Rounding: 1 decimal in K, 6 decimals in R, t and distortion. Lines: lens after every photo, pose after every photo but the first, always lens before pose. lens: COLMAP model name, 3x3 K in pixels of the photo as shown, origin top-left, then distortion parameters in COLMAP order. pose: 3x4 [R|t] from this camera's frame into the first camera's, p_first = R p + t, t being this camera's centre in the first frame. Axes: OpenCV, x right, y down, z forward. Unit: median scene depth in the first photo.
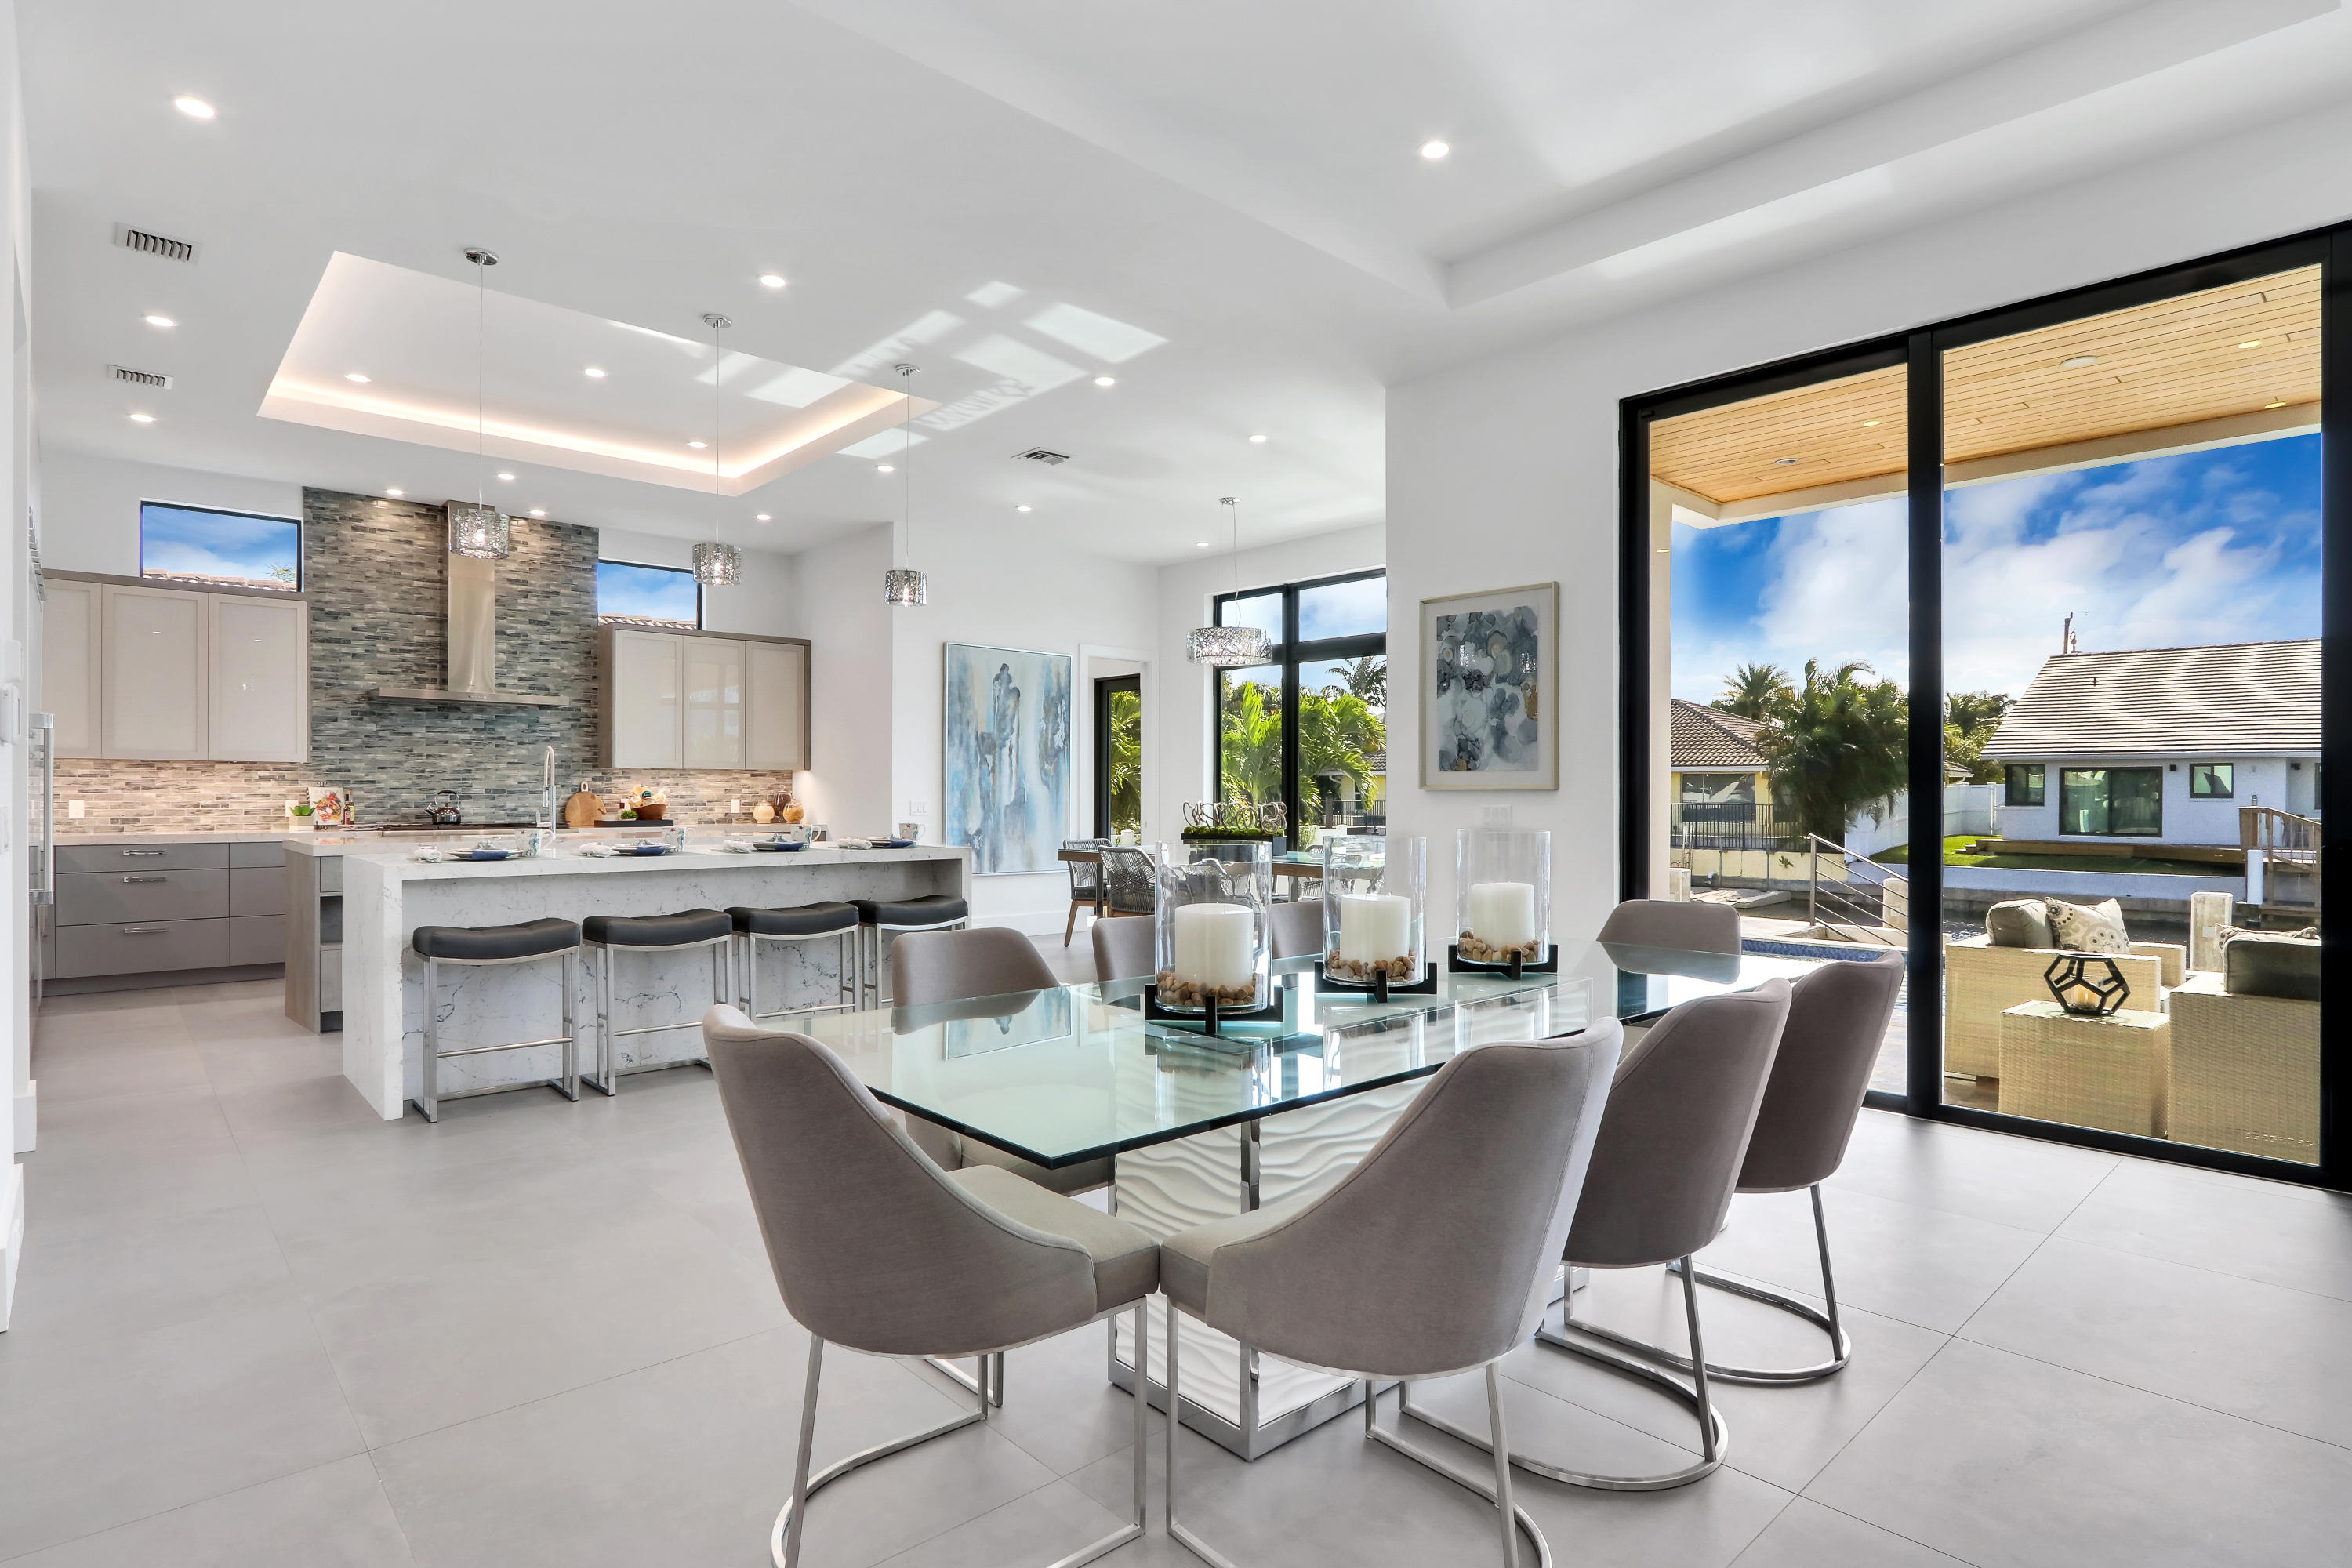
lens RADIAL K [[1212.4, 0, 1175.7], [0, 1212.4, 795.1], [0, 0, 1]] dist [-0.000761, 0.000257]
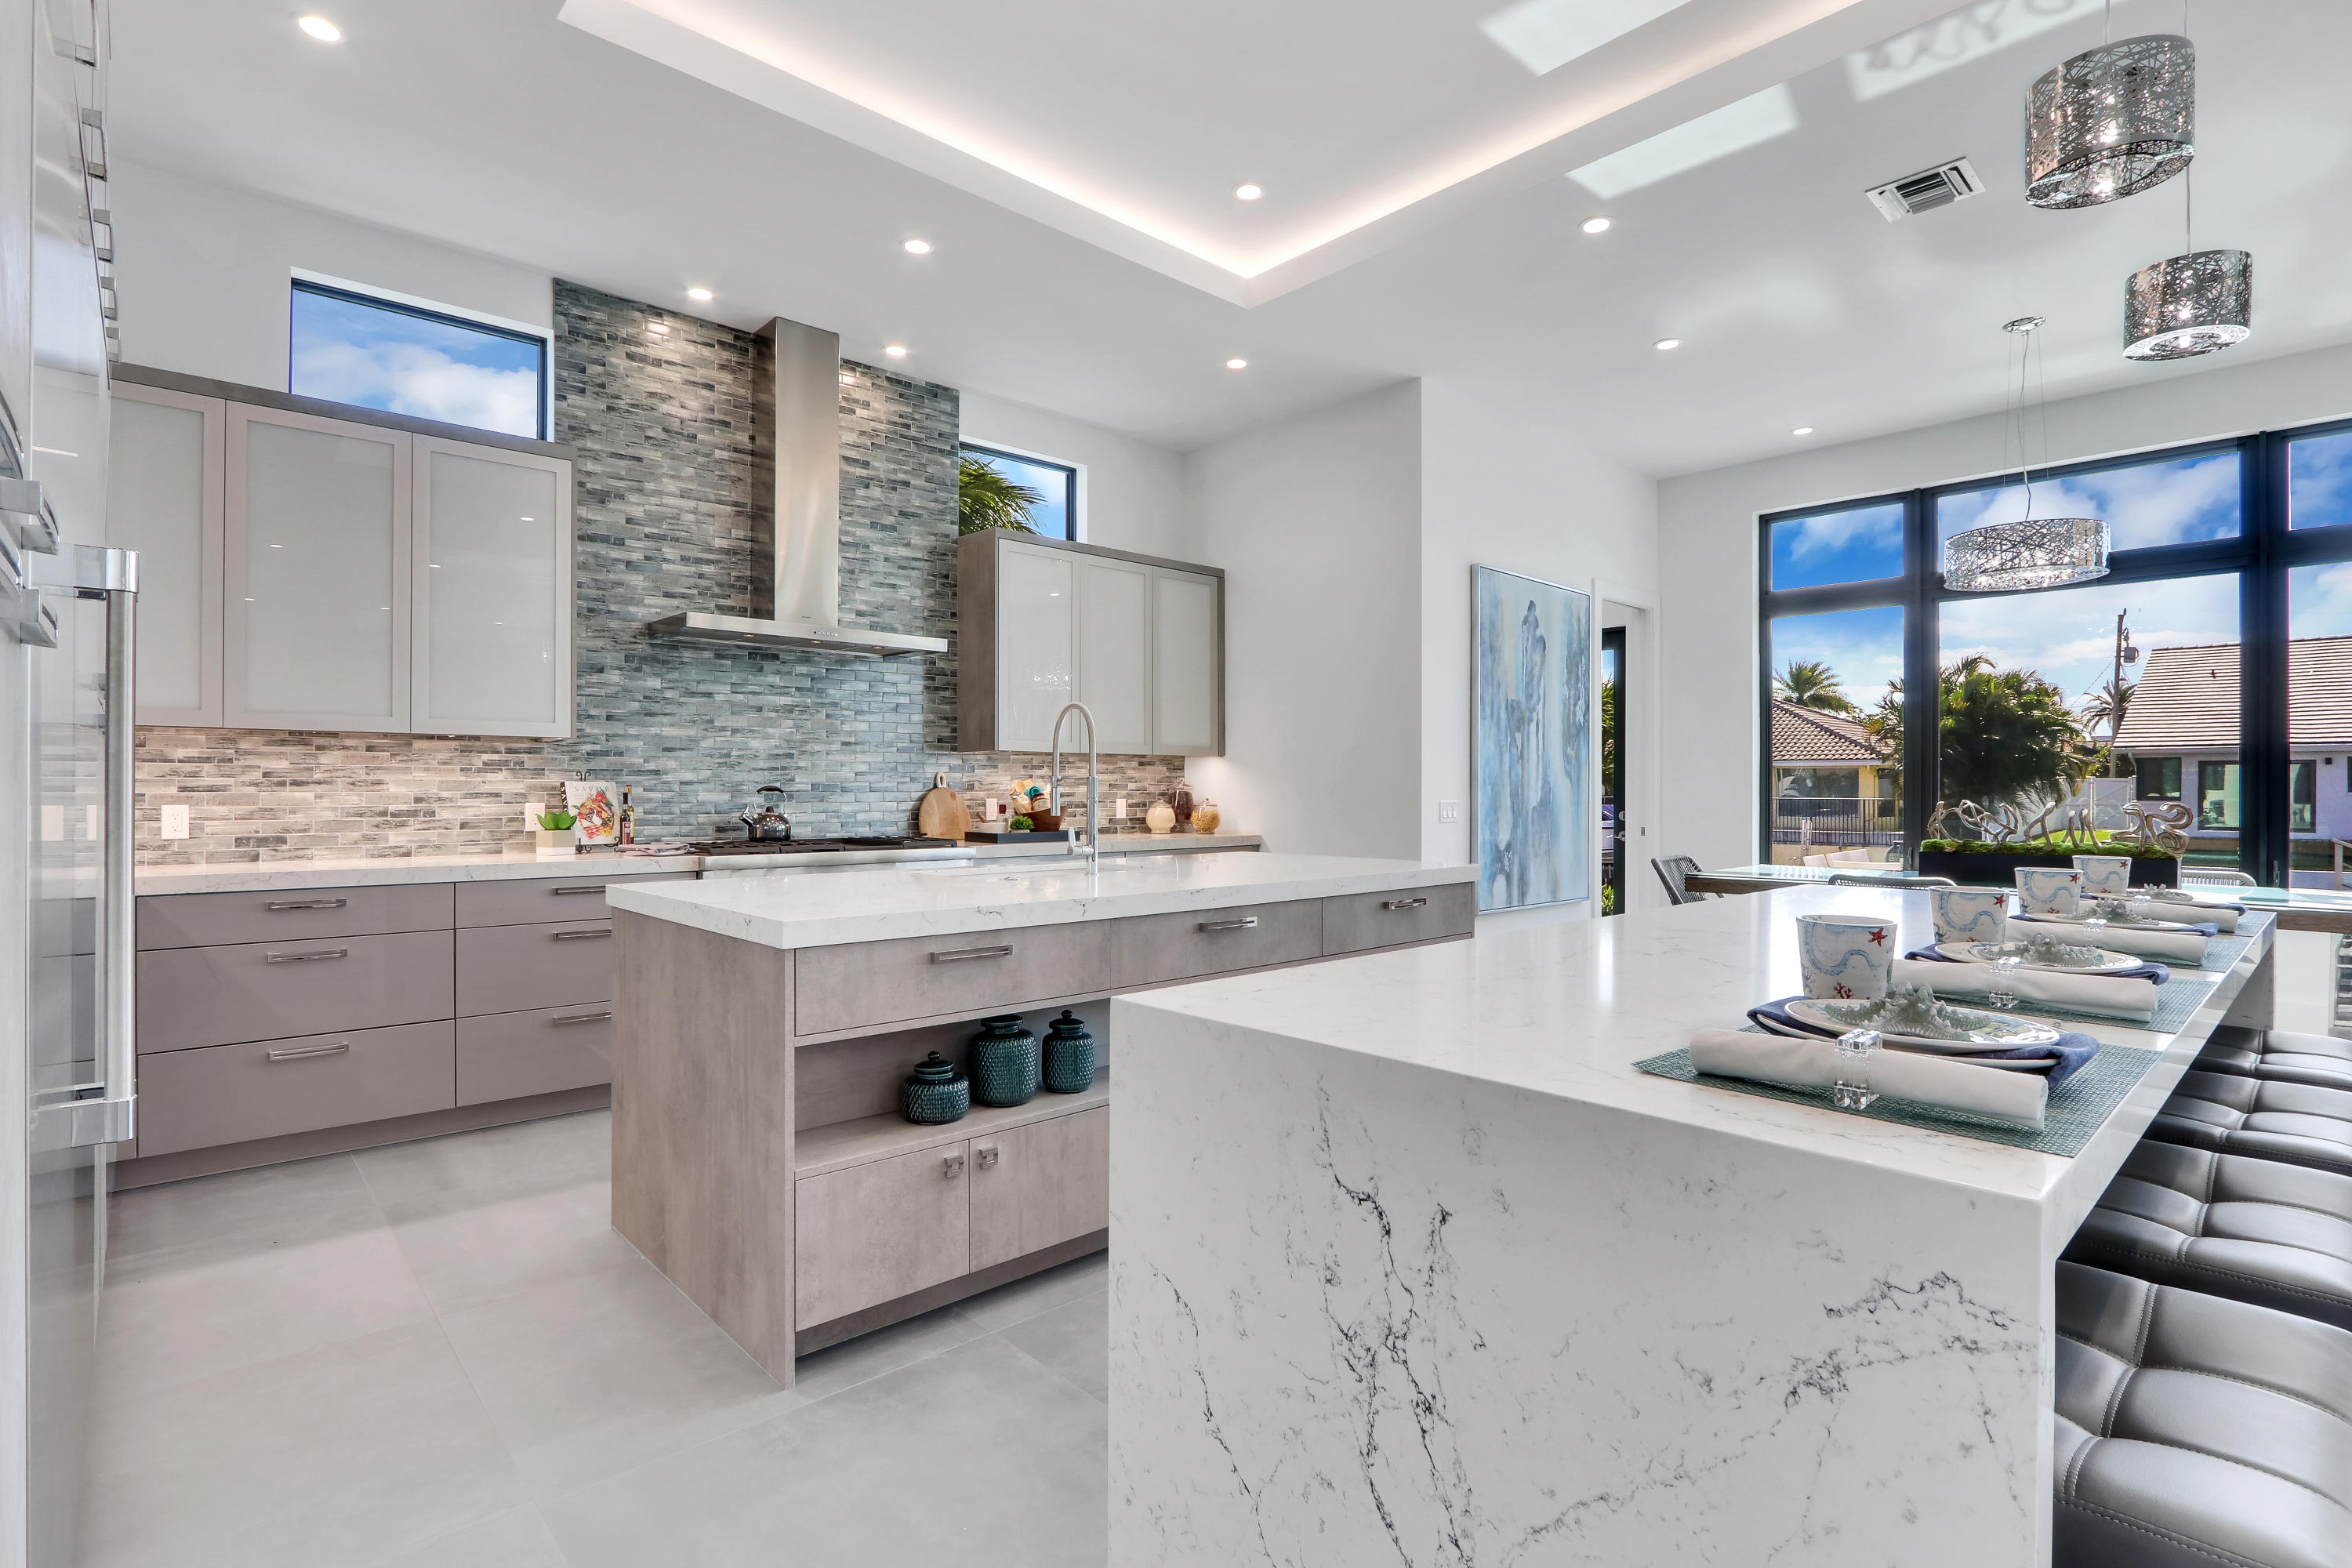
lens RADIAL K [[1119.3, 0, 1176.0], [0, 1119.3, 784.0], [0, 0, 1]] dist [-0.002094, 0.000334]
pose [[0.999907, -0.001288, 0.013608, -0.404445], [0.001363, 0.999984, -0.005467, -0.001635], [-0.013601, 0.005485, 0.999892, 0.428524]]
